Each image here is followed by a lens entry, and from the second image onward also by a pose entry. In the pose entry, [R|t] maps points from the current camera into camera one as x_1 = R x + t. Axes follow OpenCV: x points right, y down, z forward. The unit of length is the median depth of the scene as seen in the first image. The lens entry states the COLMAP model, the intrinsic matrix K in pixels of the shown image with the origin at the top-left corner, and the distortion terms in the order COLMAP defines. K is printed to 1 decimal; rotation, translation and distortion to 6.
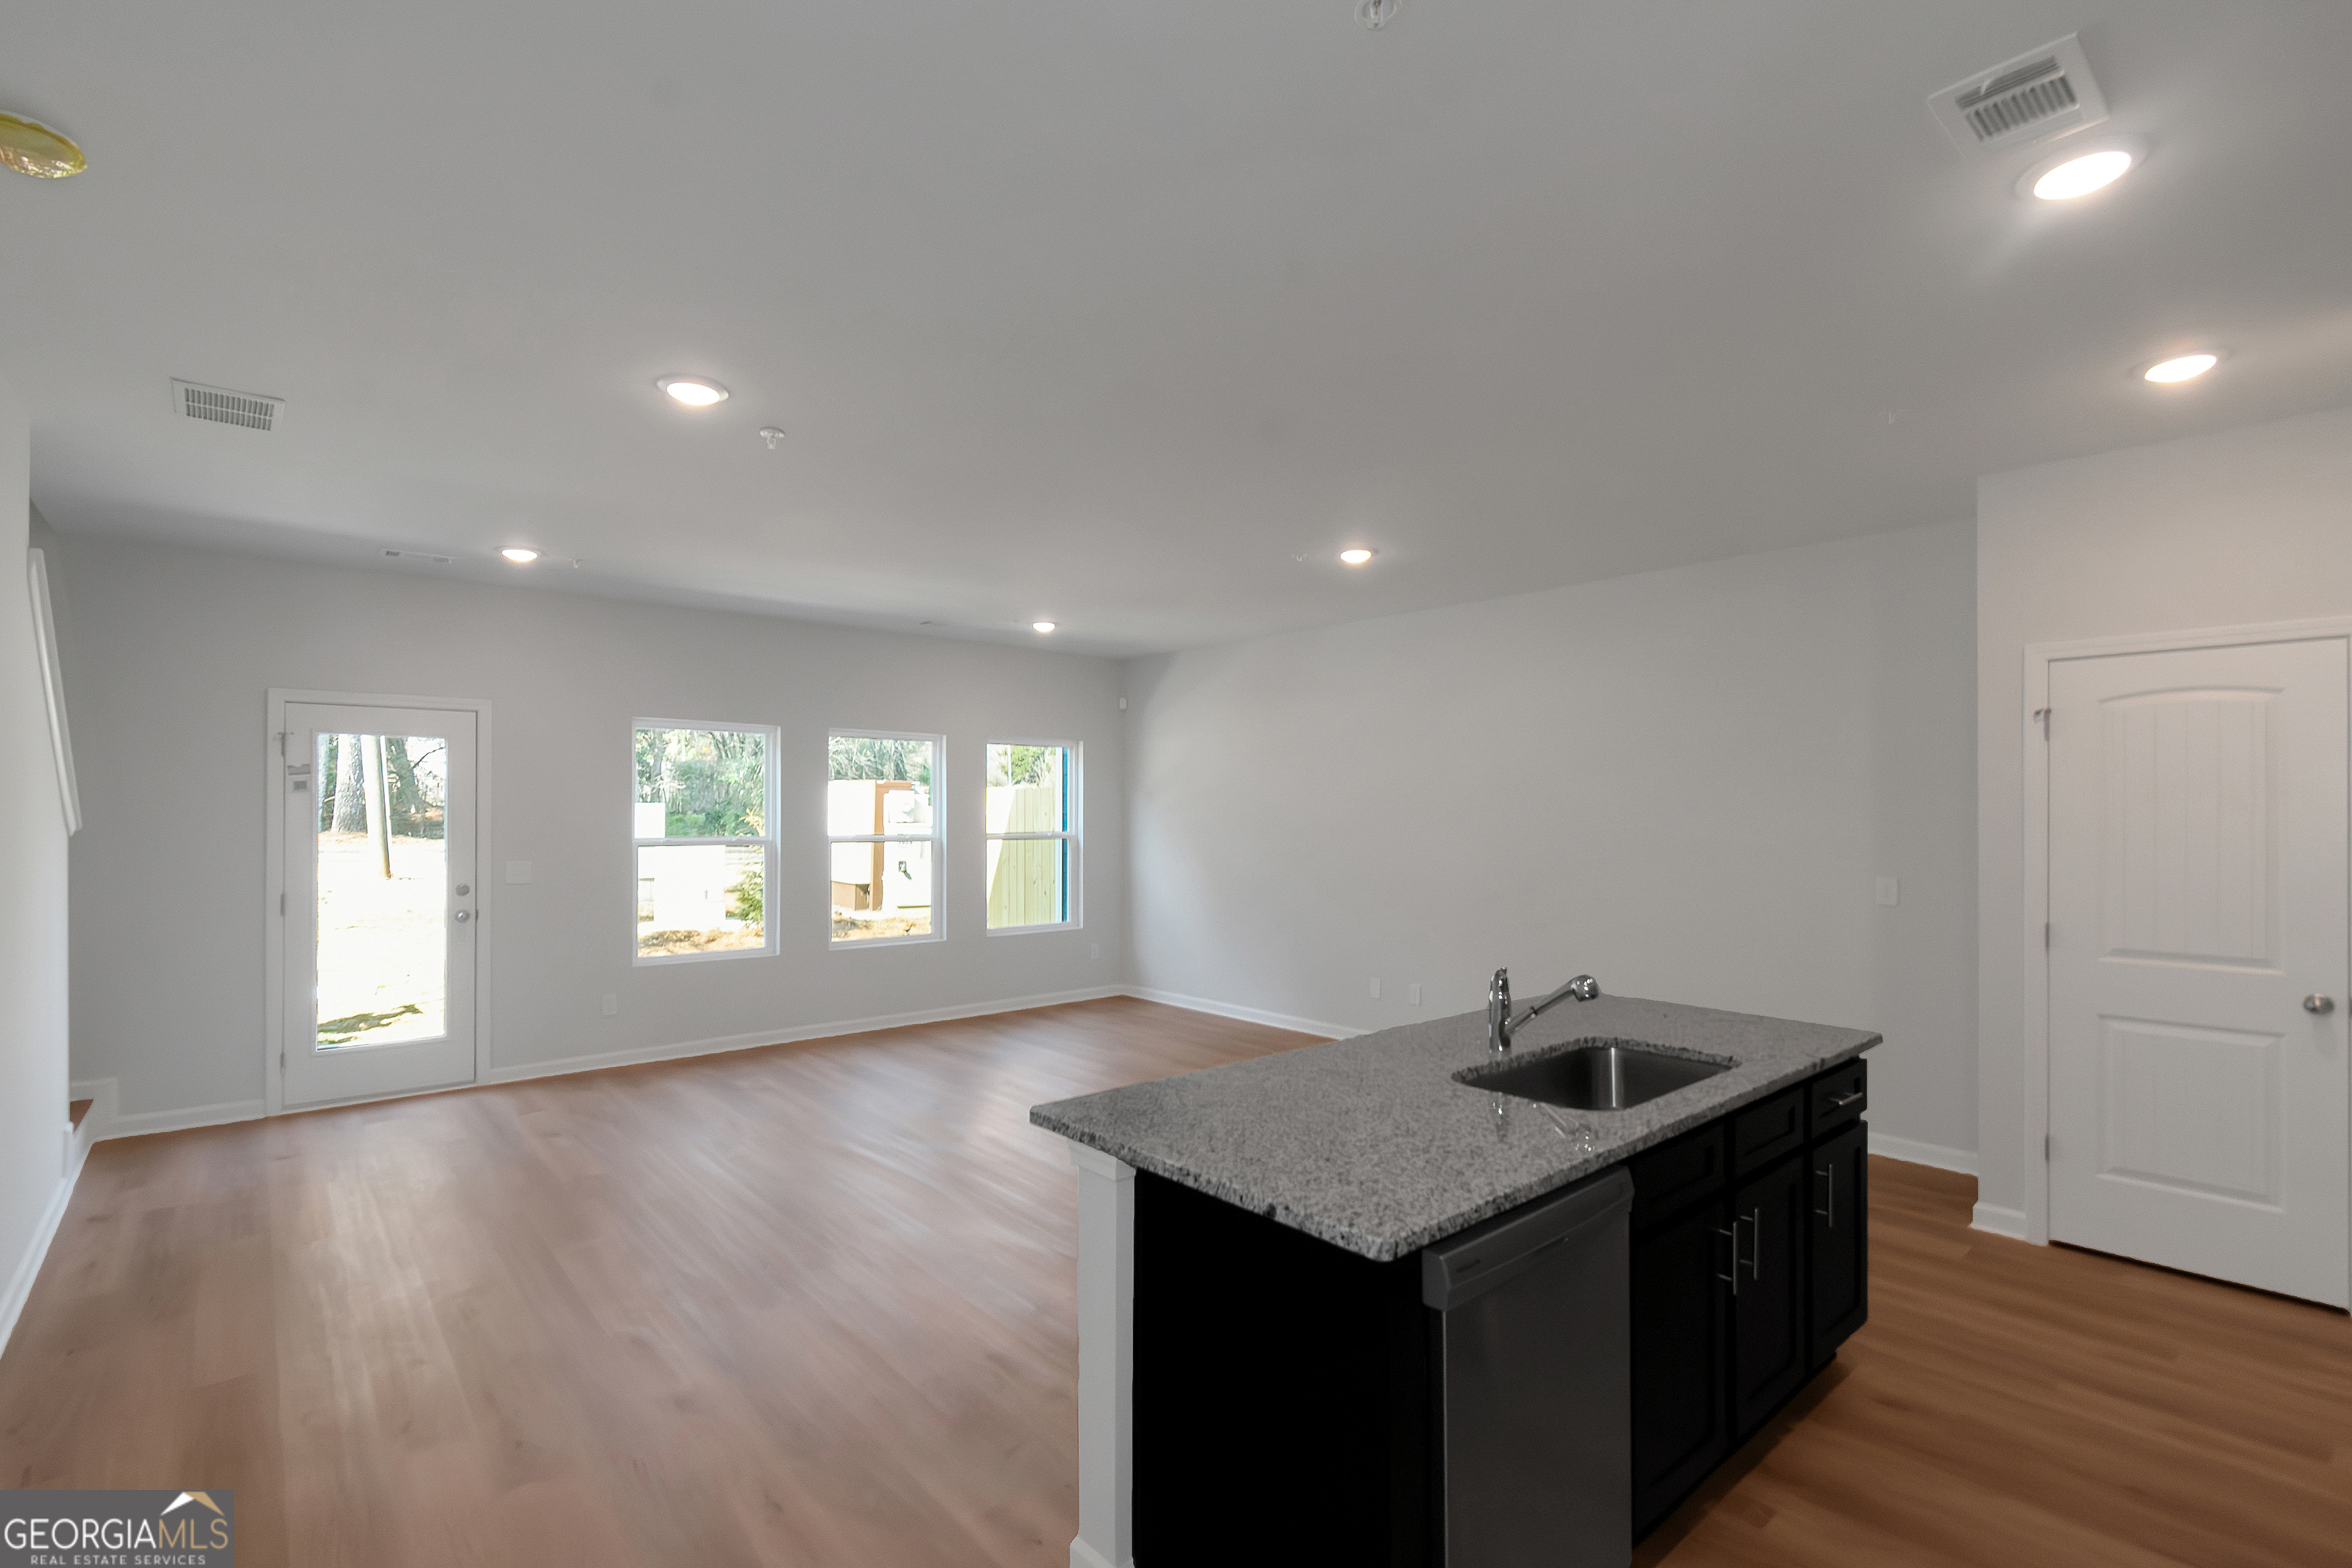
lens RADIAL K [[1075.0, 0, 1172.9], [0, 1075.0, 794.2], [0, 0, 1]] dist [-0.002416, -0.000805]
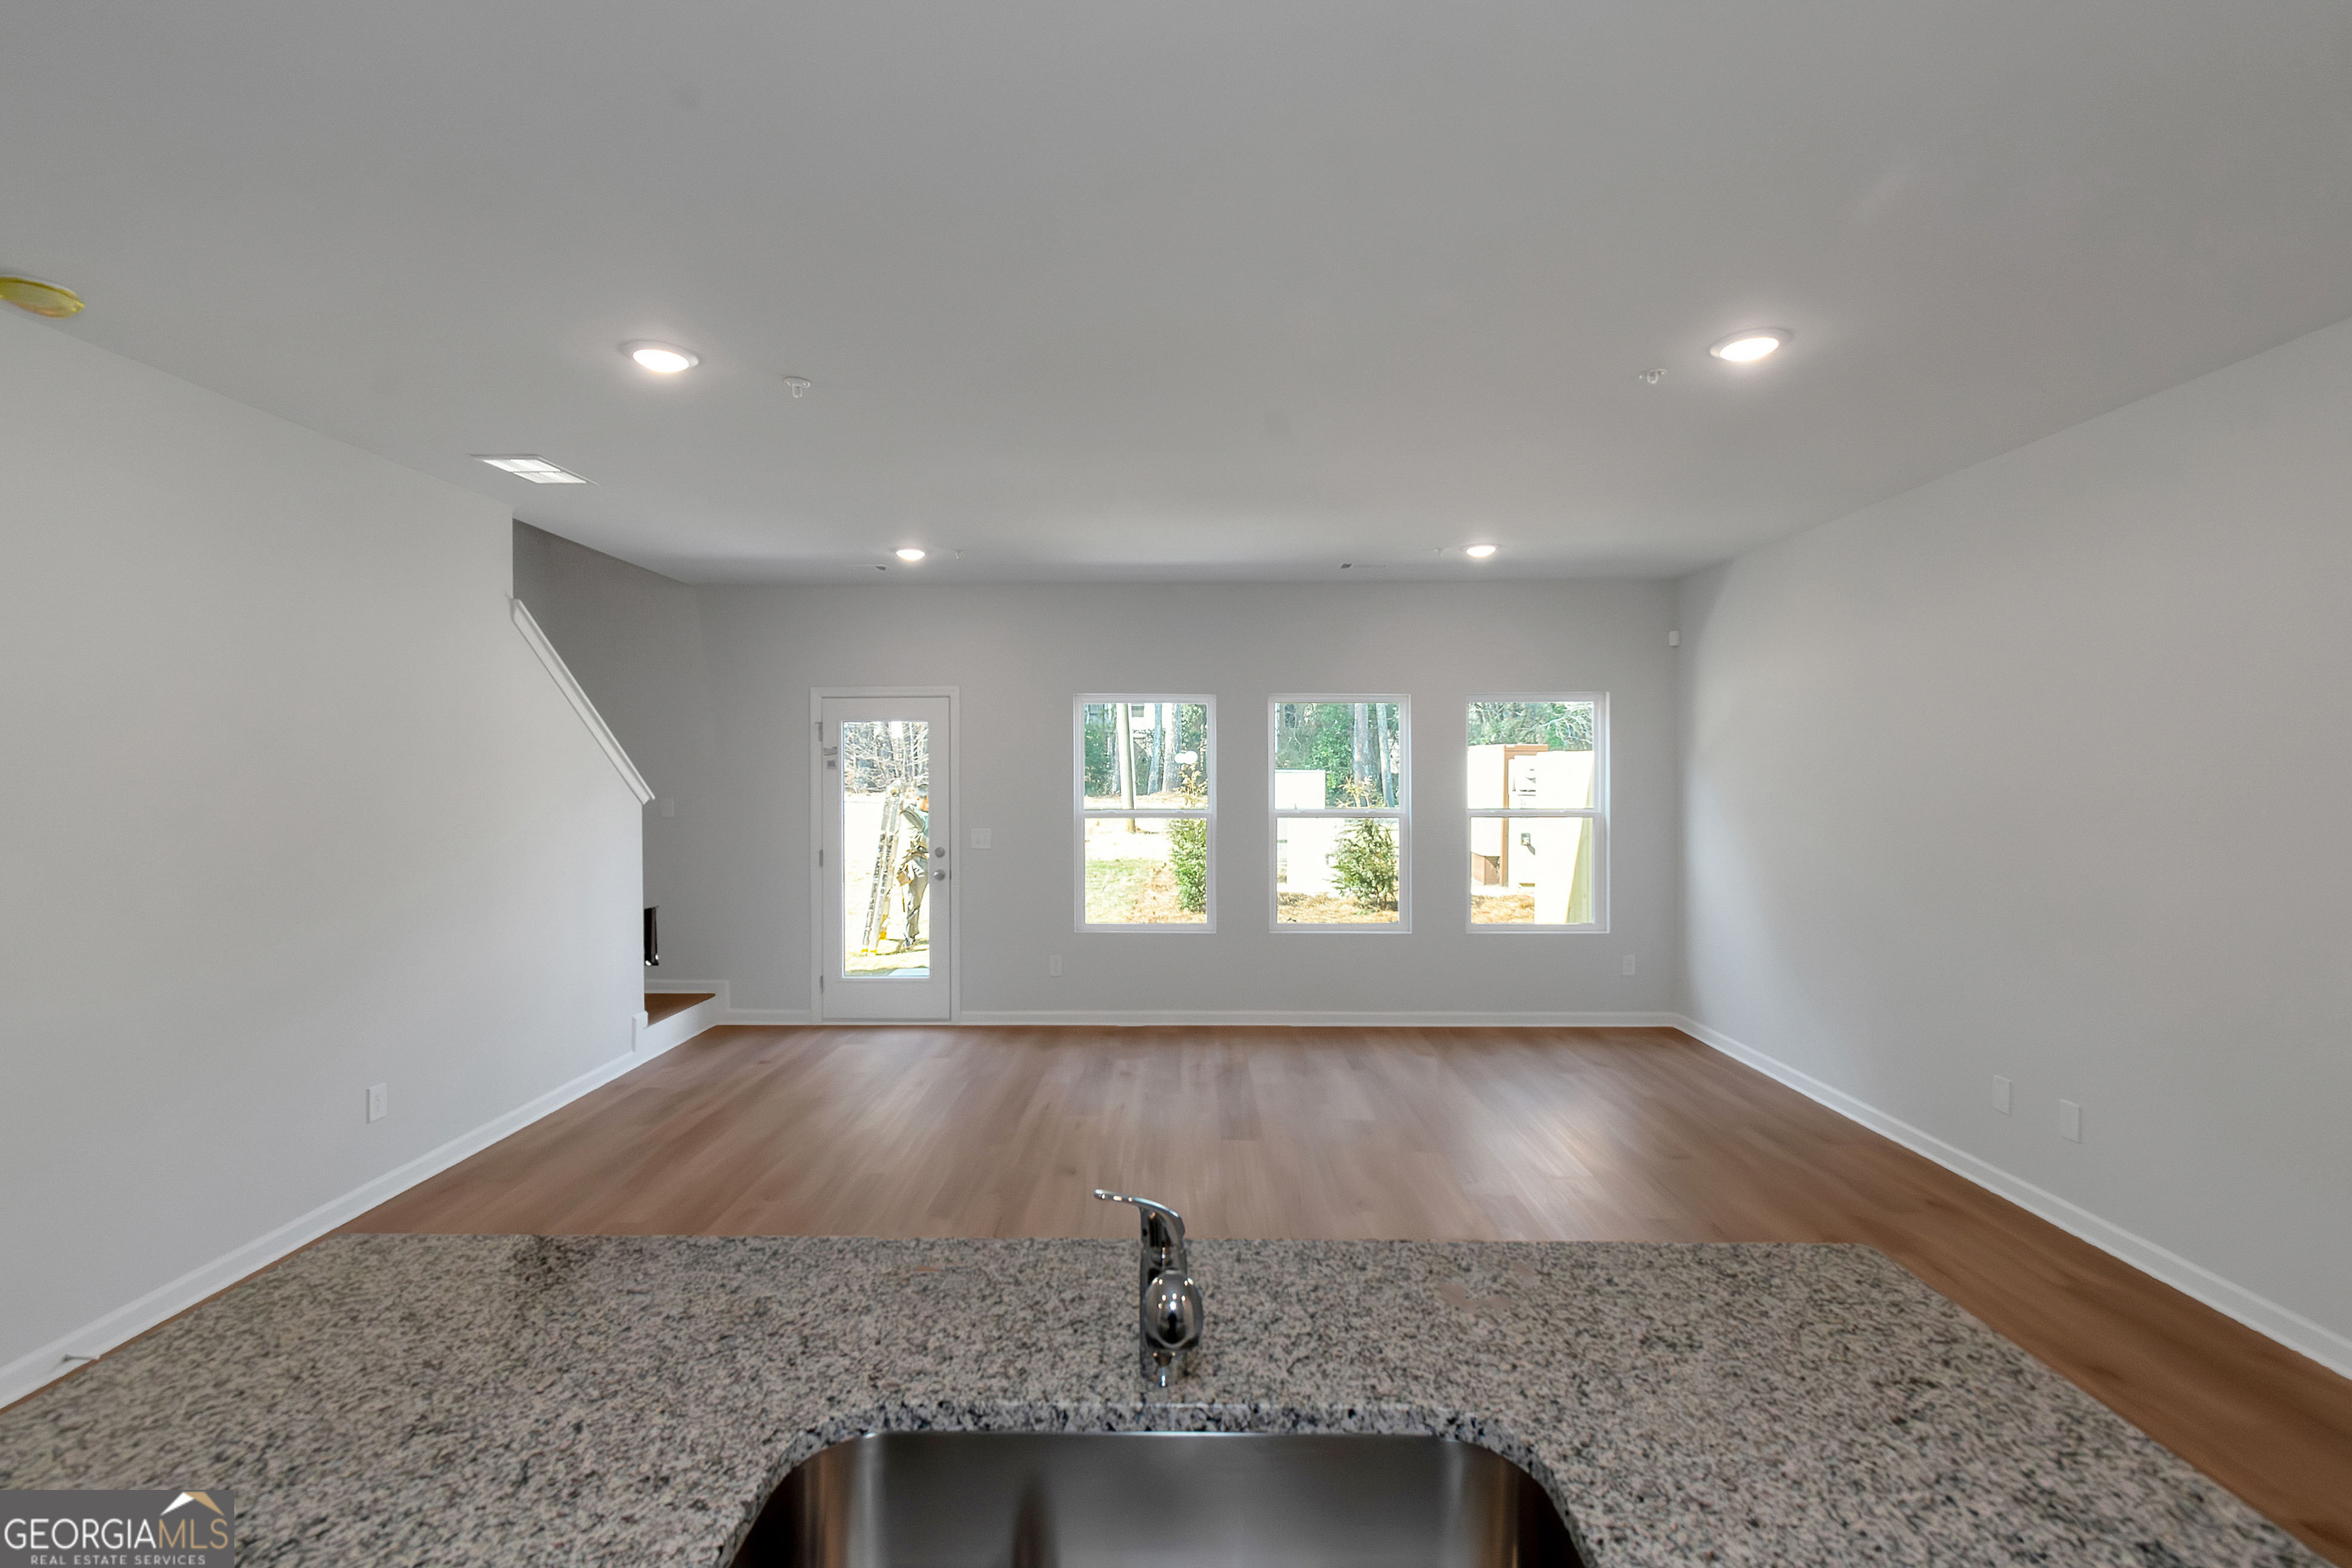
lens RADIAL K [[1052.6, 0, 1168.8], [0, 1052.6, 782.4], [0, 0, 1]] dist [0.001787, -0.000764]
pose [[0.743840, 0.003368, -0.668349, 0.532409], [0.012469, 0.999743, 0.018916, -0.008842], [0.668241, -0.022405, 0.743607, 0.635941]]
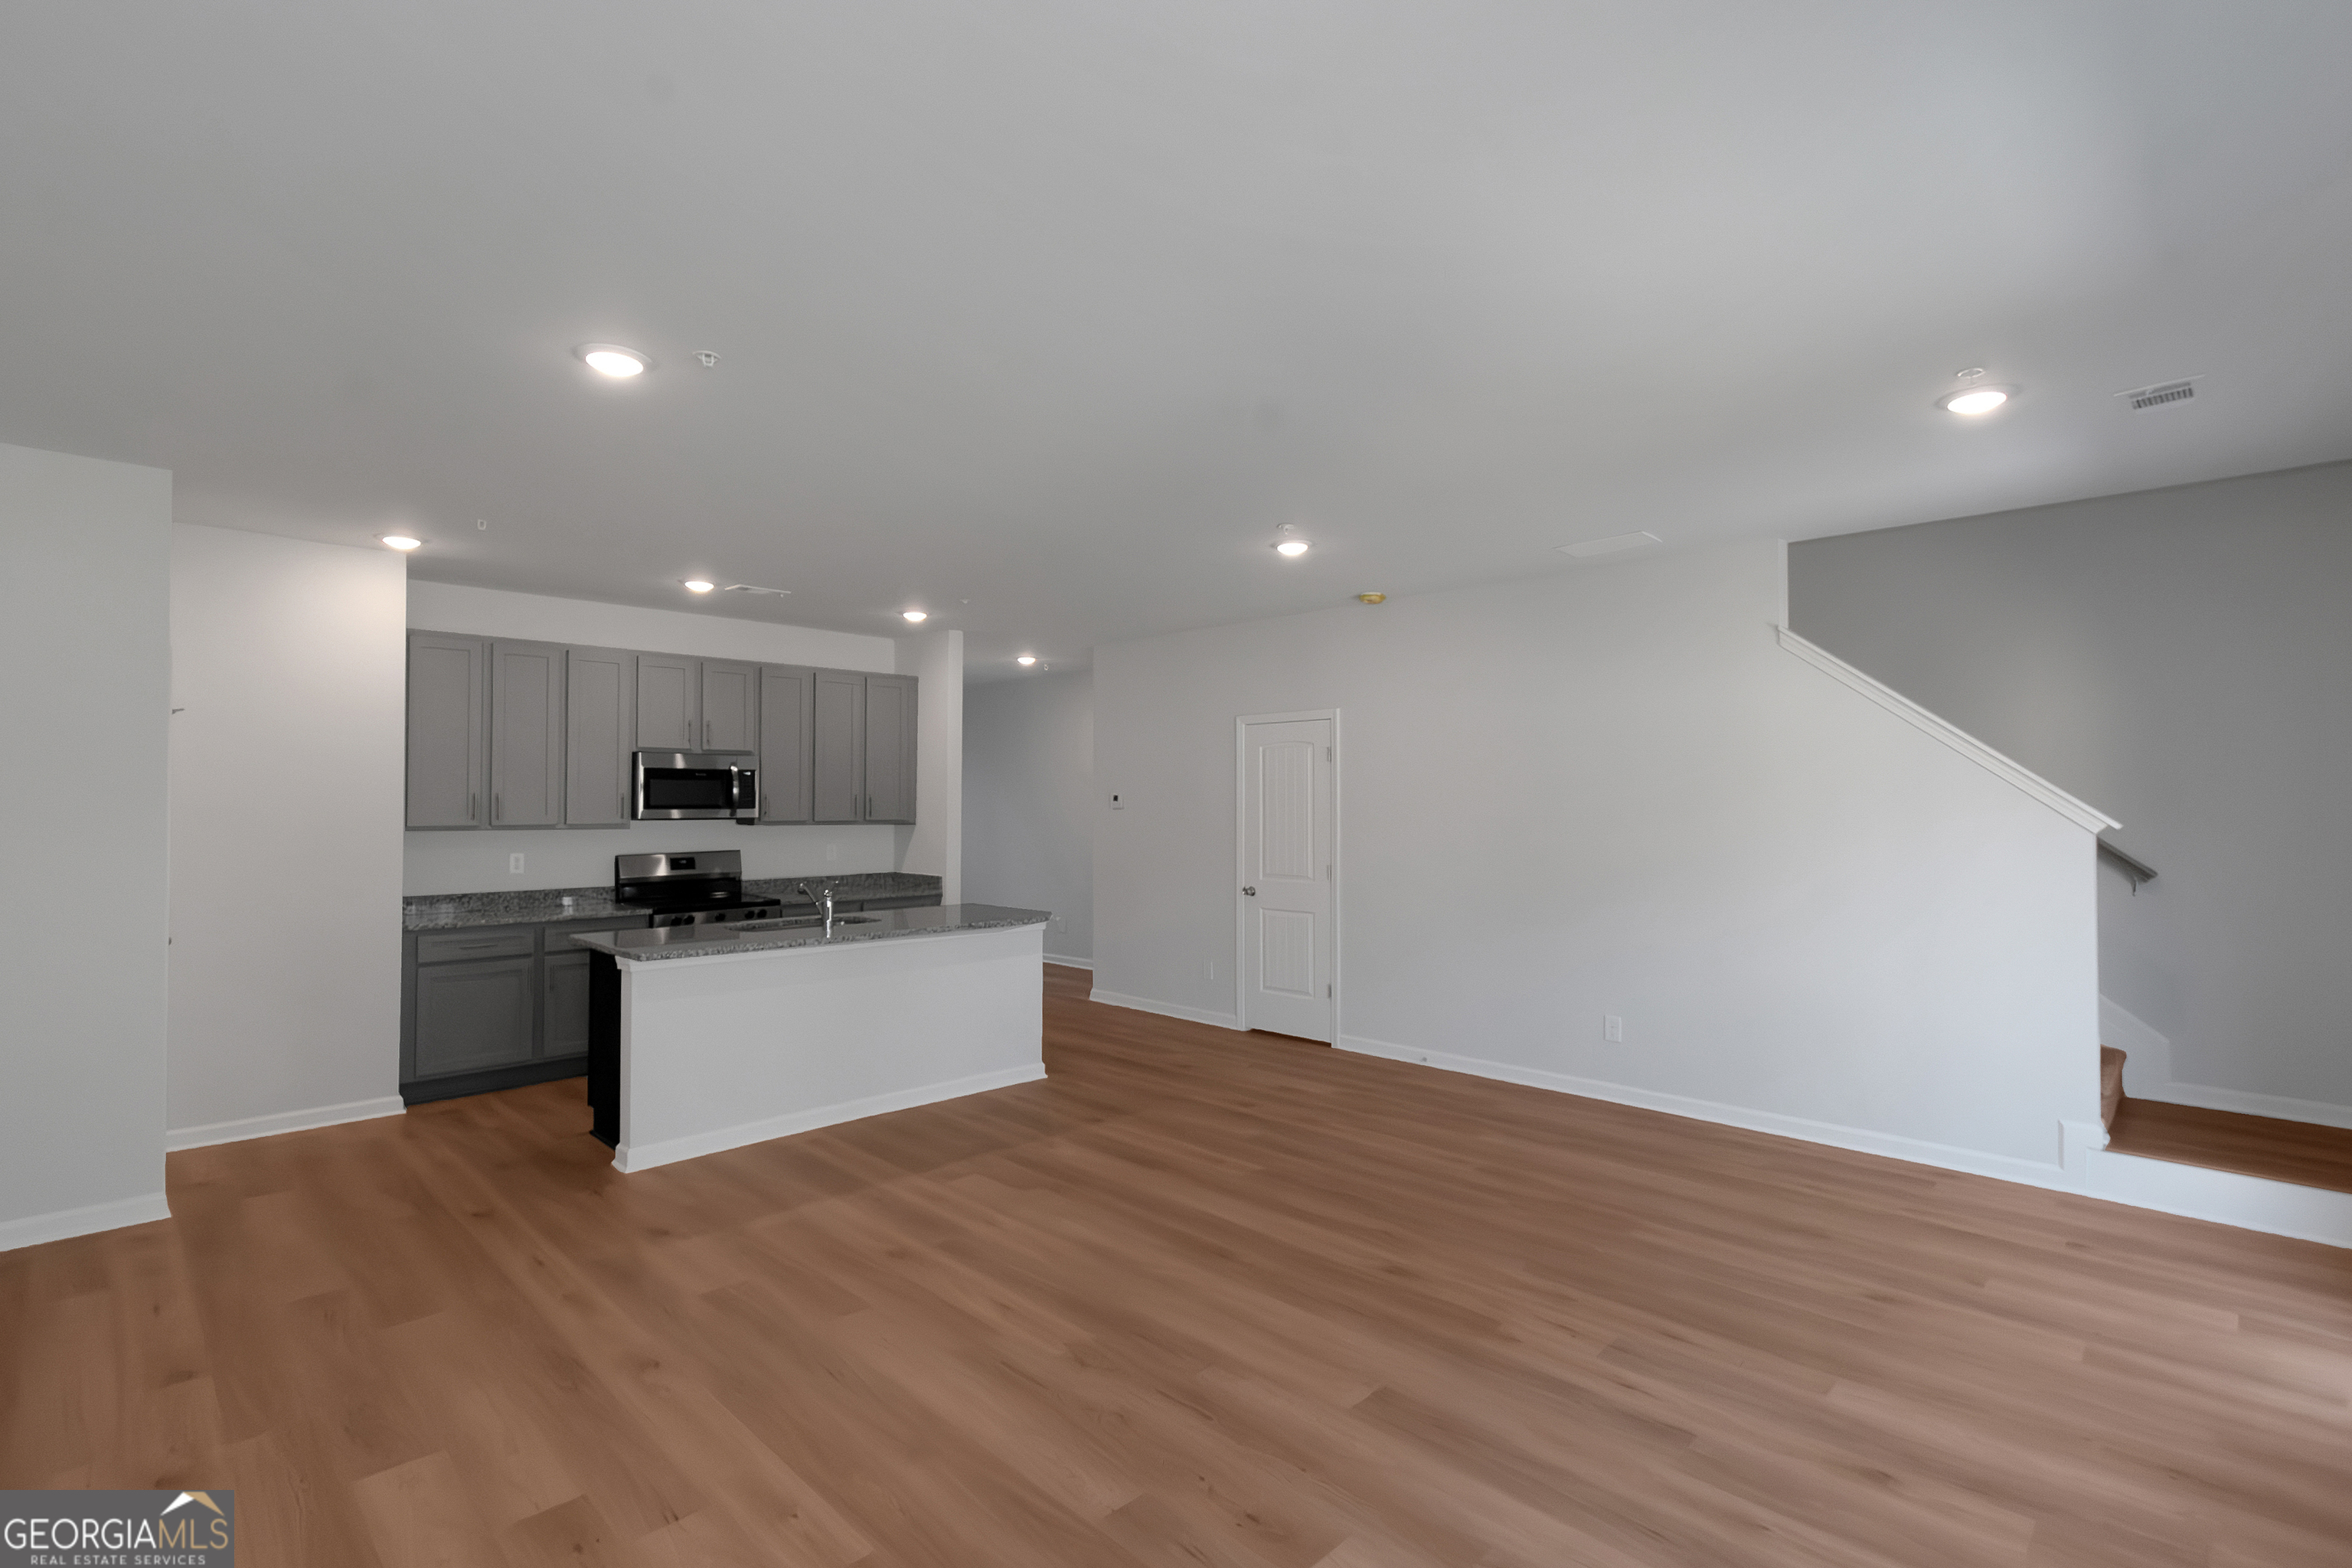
lens RADIAL K [[1075.0, 0, 1172.9], [0, 1075.0, 794.2], [0, 0, 1]] dist [-0.002416, -0.000805]
pose [[-0.996542, -0.004728, -0.082957, -0.147158], [-0.003096, 0.999799, -0.019790, 0.032577], [0.083034, -0.019465, -0.996357, 2.716720]]
